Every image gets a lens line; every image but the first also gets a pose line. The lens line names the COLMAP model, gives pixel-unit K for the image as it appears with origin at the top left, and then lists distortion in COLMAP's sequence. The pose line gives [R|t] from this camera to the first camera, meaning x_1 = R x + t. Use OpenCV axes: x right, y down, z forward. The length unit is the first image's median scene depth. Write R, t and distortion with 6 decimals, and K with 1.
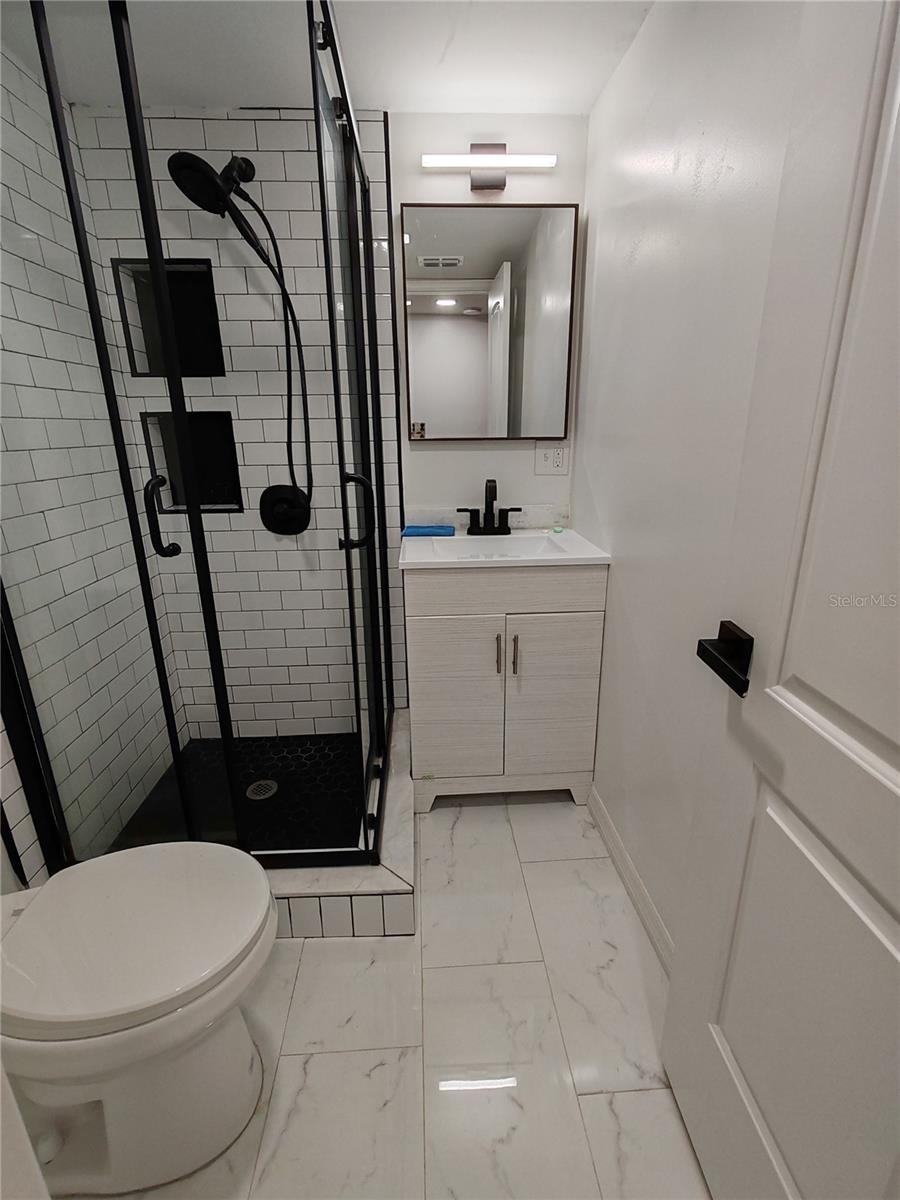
lens RADIAL K [[554.2, 0, 450.0], [0, 554.2, 600.0], [0, 0, 1]] dist [0.011560, 0.001153]
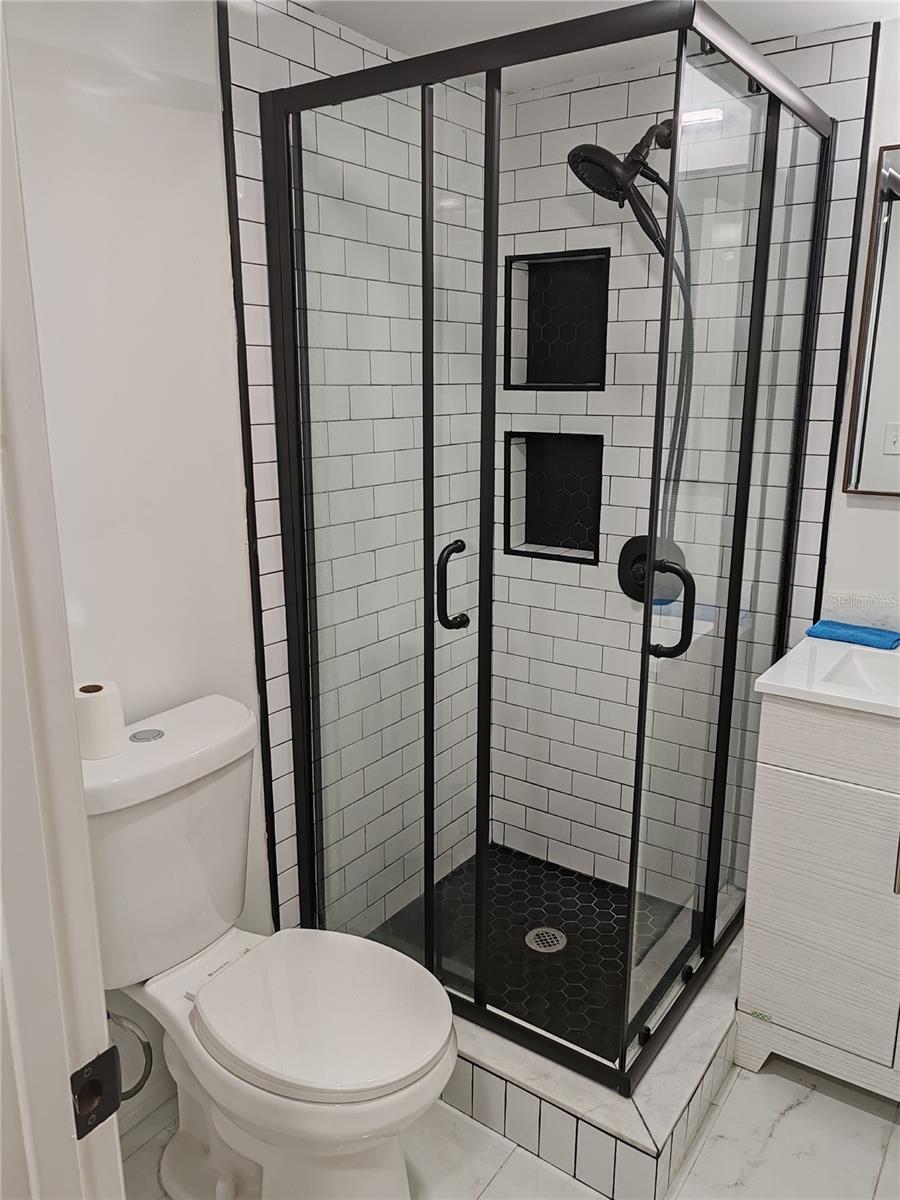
lens RADIAL K [[952.8, 0, 450.0], [0, 952.8, 600.0], [0, 0, 1]] dist [0.024701, -0.007162]
pose [[0.786110, 0.156363, -0.597982, 0.268236], [-0.191258, 0.981526, 0.005225, -0.089350], [0.587751, 0.110261, 0.801493, -0.149587]]
